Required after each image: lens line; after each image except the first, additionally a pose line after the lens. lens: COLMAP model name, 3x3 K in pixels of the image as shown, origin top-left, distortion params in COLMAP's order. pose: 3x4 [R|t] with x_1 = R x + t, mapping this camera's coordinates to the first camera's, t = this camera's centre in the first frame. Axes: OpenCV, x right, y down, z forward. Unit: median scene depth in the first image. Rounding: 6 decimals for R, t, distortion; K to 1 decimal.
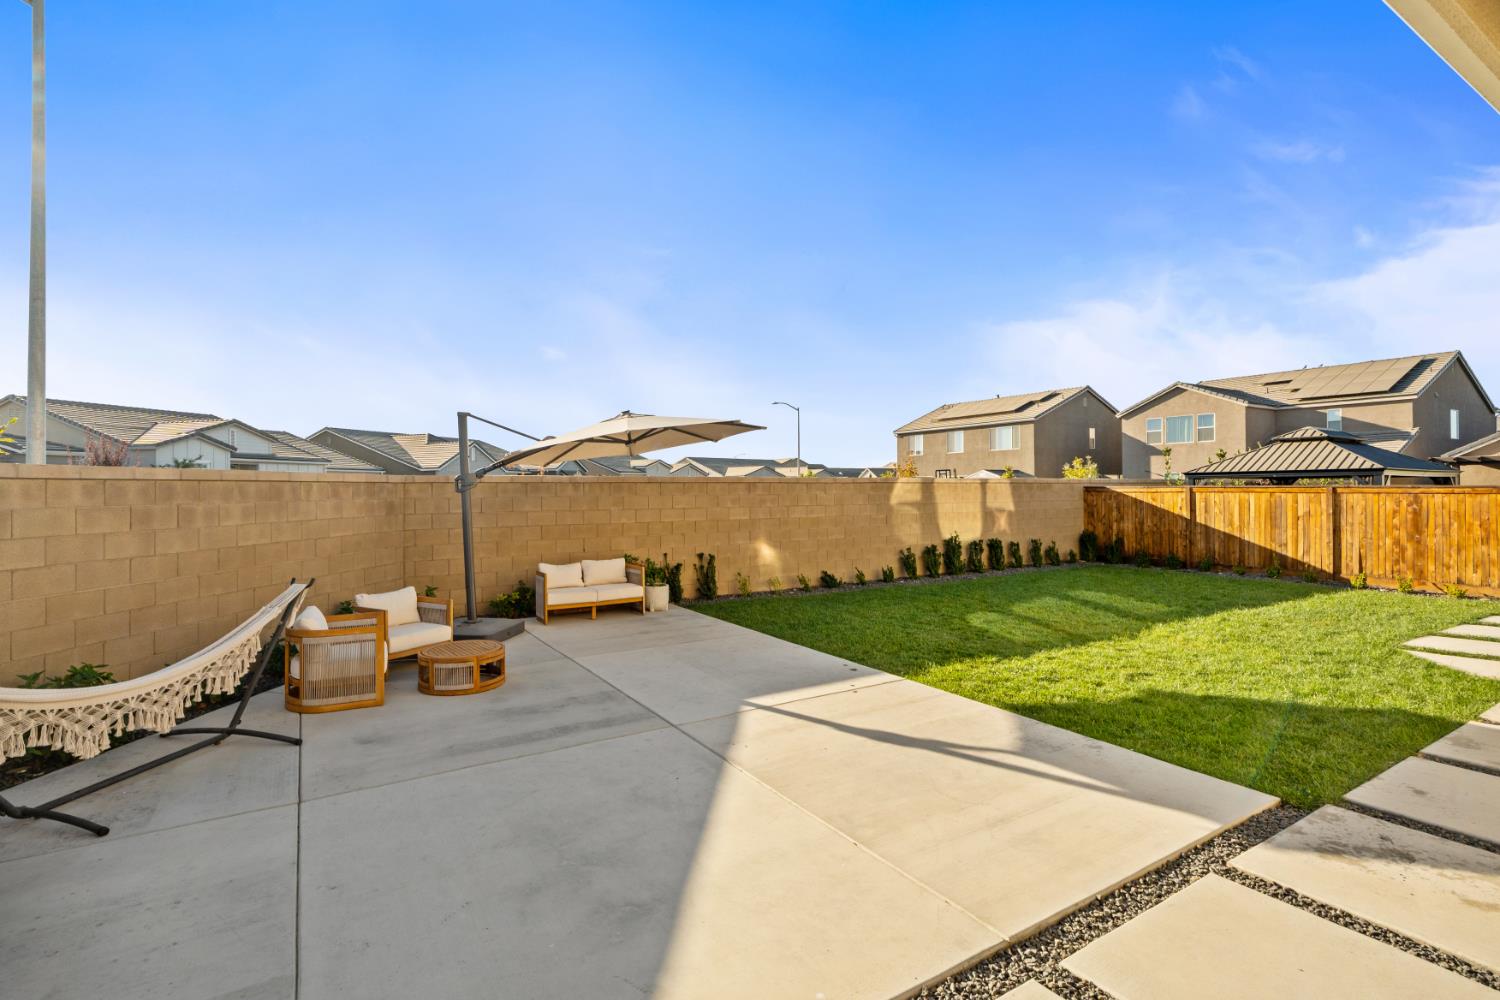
lens RADIAL K [[726.4, 0, 766.5], [0, 726.4, 490.5], [0, 0, 1]] dist [-0.003508, 0.000270]
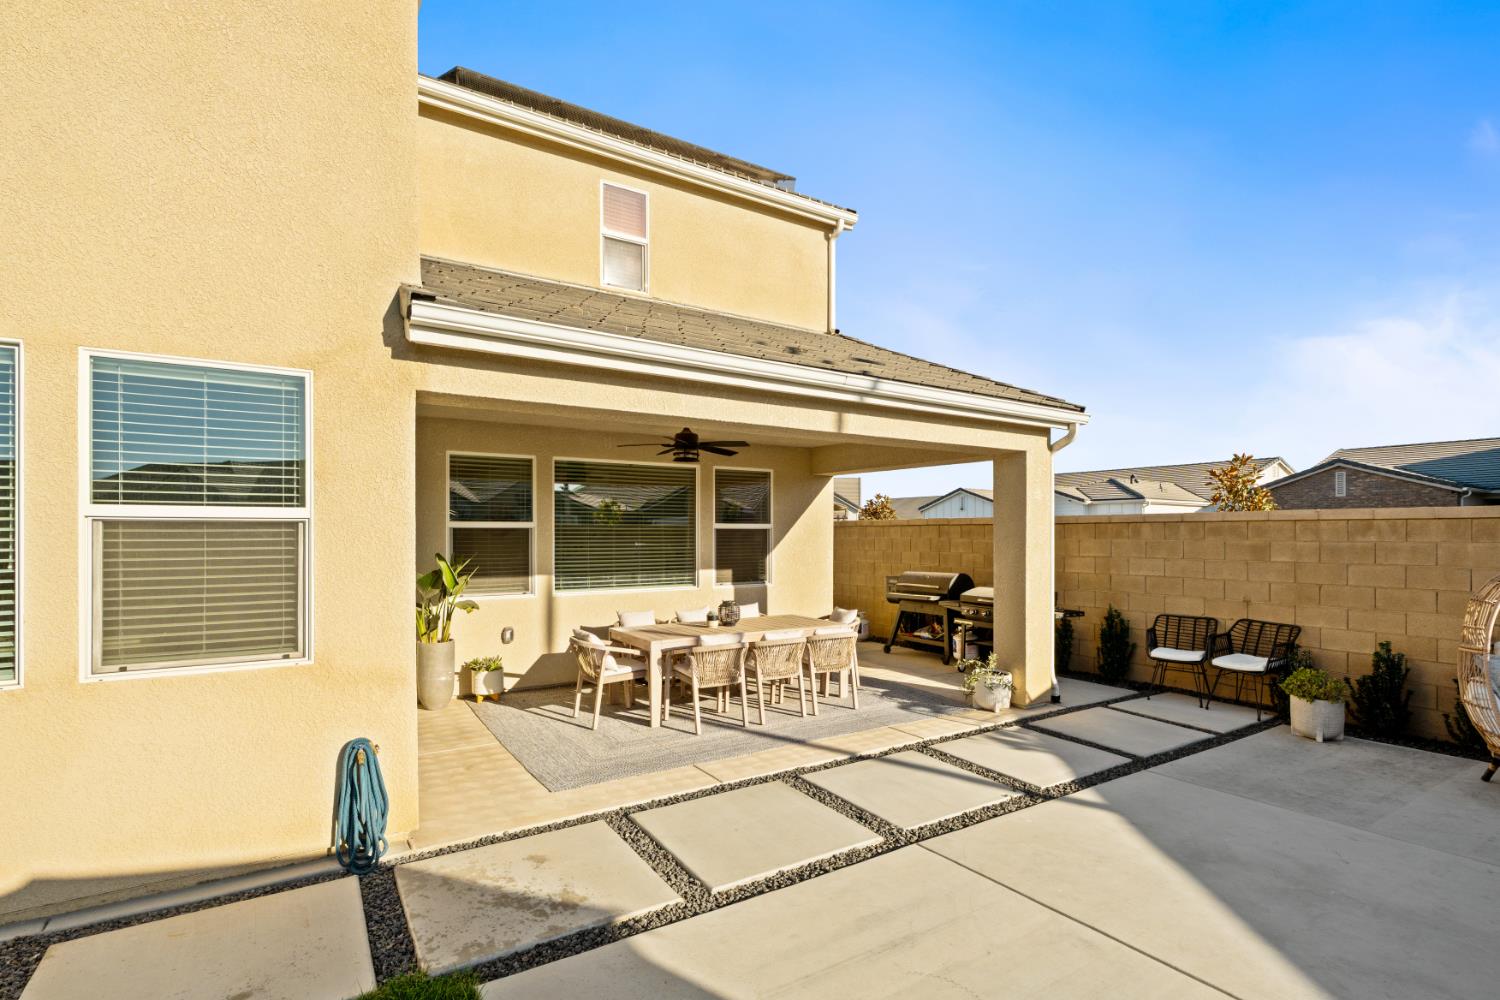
lens RADIAL K [[712.3, 0, 749.1], [0, 712.3, 532.9], [0, 0, 1]] dist [-0.002210, -0.000026]
pose [[-0.999806, 0.007738, 0.018098, 0.144232], [0.007786, 0.999966, 0.002609, 0.000548], [-0.018078, 0.002749, -0.999833, 0.550362]]
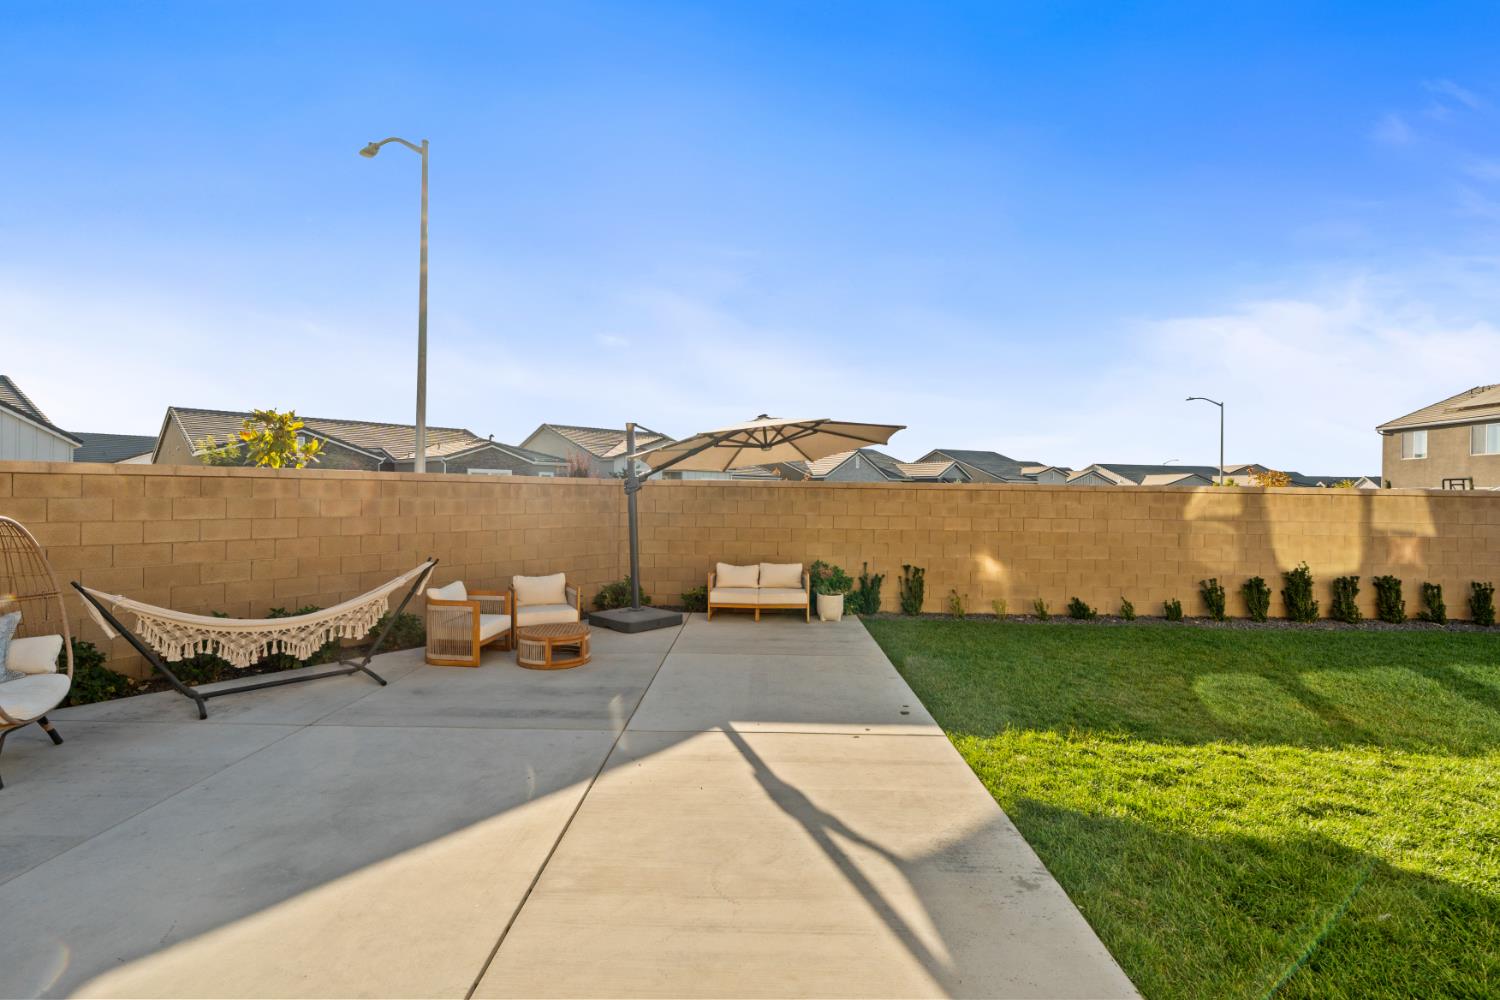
lens RADIAL K [[715.8, 0, 757.2], [0, 715.8, 506.3], [0, 0, 1]] dist [-0.004952, -0.000247]
pose [[0.828895, 0.024099, -0.558886, 0.238643], [-0.018150, 0.999704, 0.016188, 0.000038], [0.559110, -0.003274, 0.829087, 0.125499]]
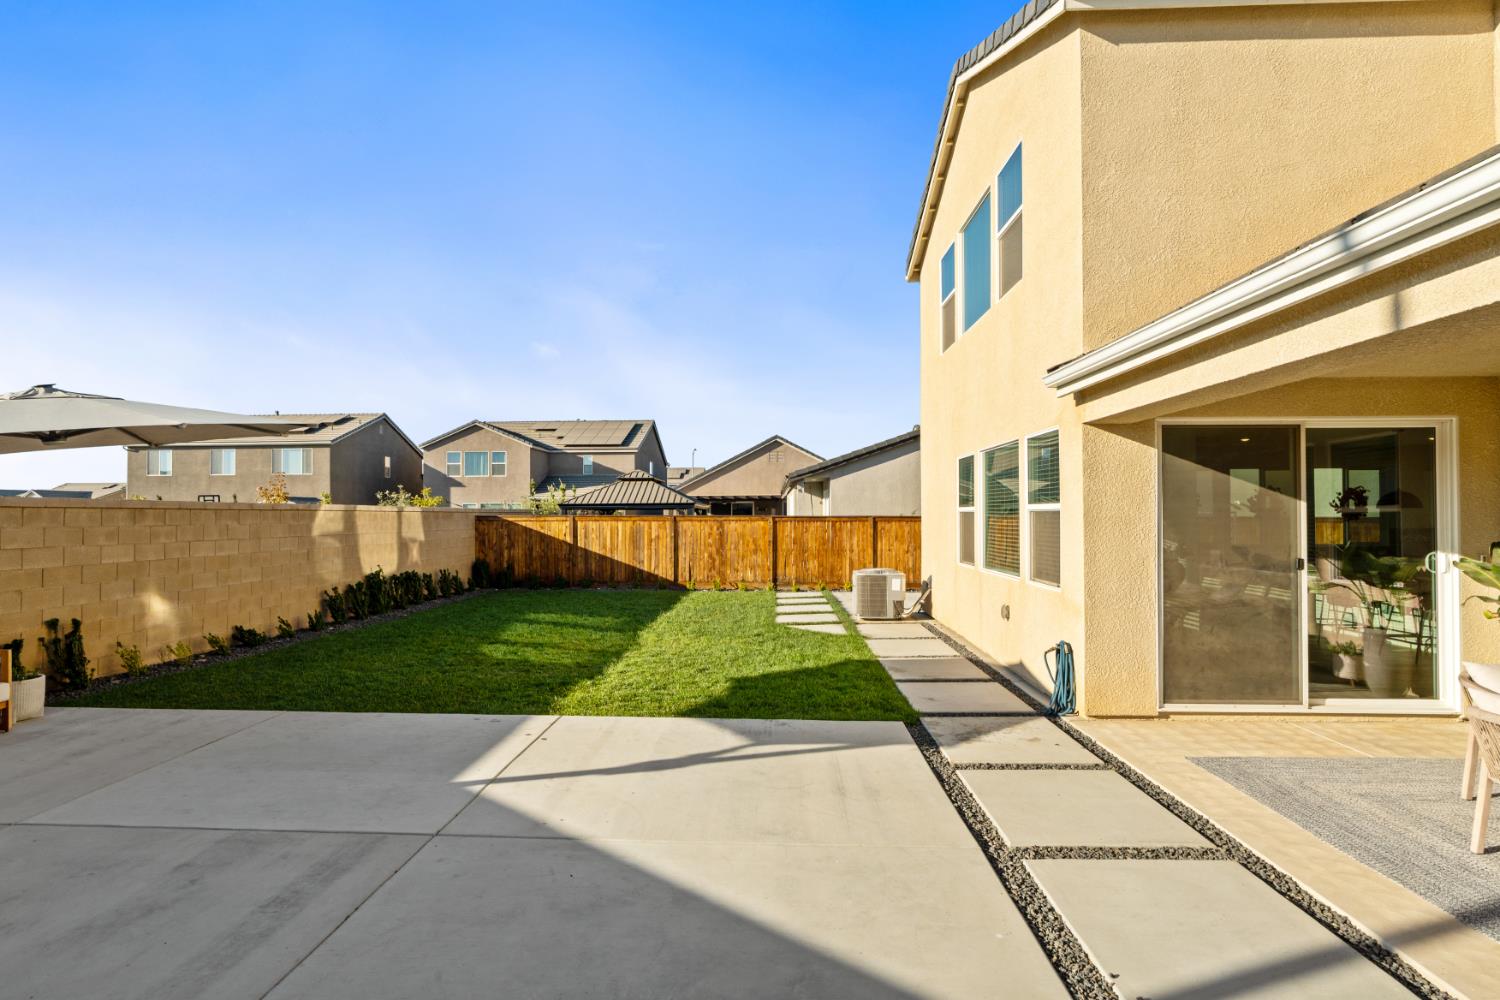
lens RADIAL K [[715.8, 0, 757.2], [0, 715.8, 506.3], [0, 0, 1]] dist [-0.004952, -0.000247]
pose [[0.569255, 0.013817, 0.822045, -0.231951], [0.002105, 0.999831, -0.018263, 0.000767], [-0.822158, 0.012126, 0.569130, 0.131266]]
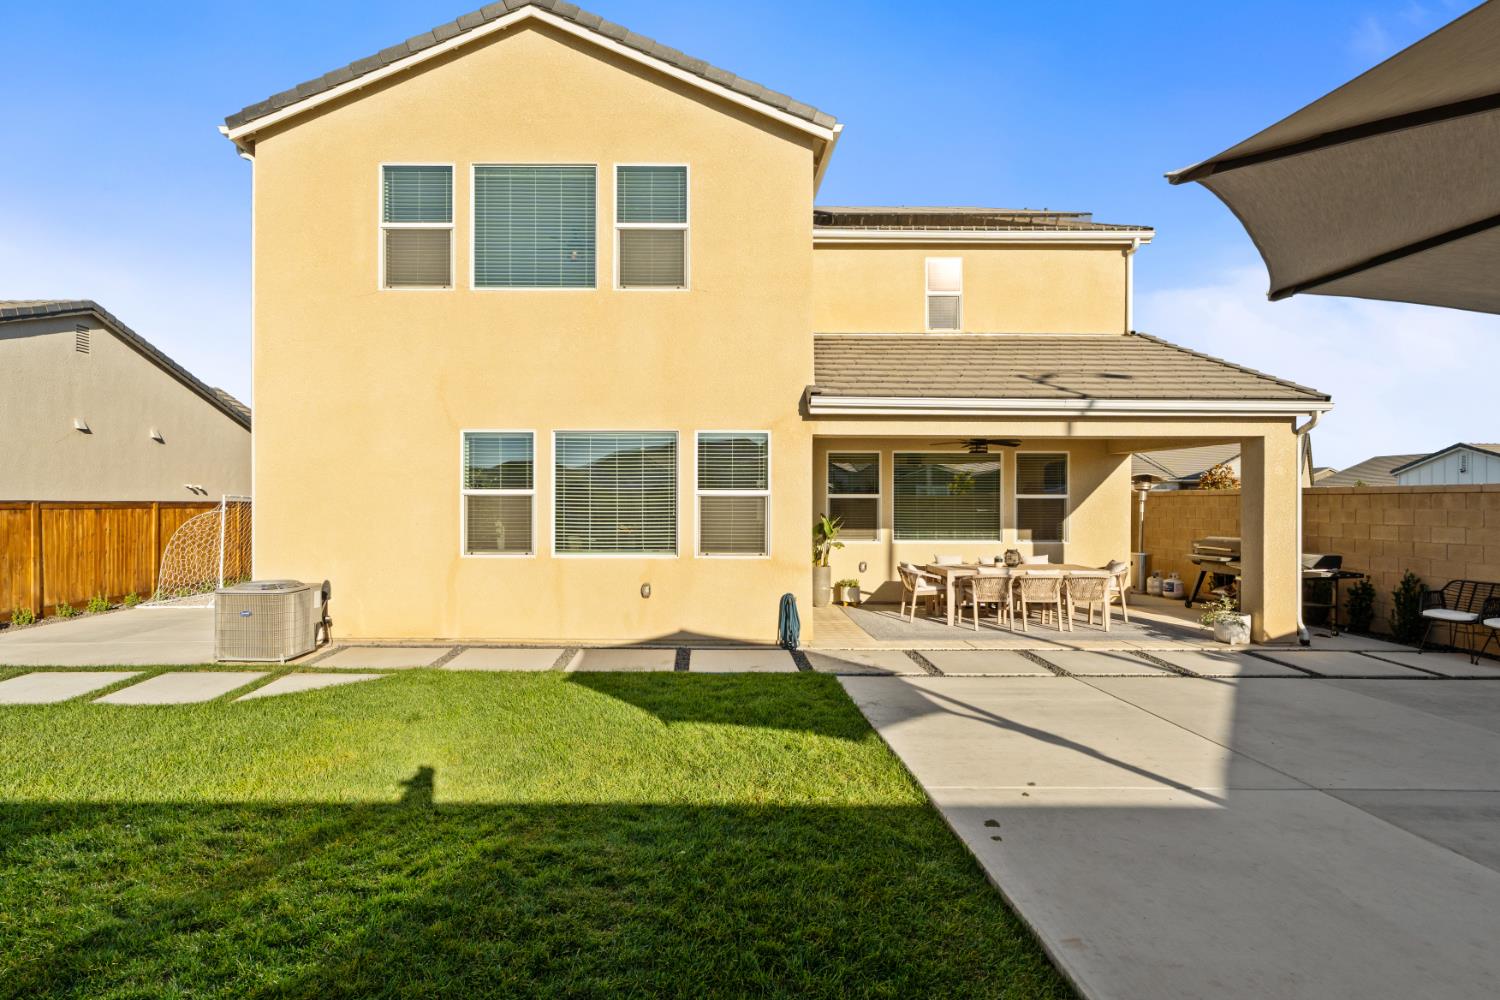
lens RADIAL K [[731.0, 0, 704.1], [0, 731.0, 501.7], [0, 0, 1]] dist [-0.000491, 0.000165]
pose [[-0.831756, 0.004548, 0.555123, -0.004211], [0.005386, 0.999985, -0.000122, 0.000144], [-0.555116, 0.002888, -0.831768, 0.876307]]
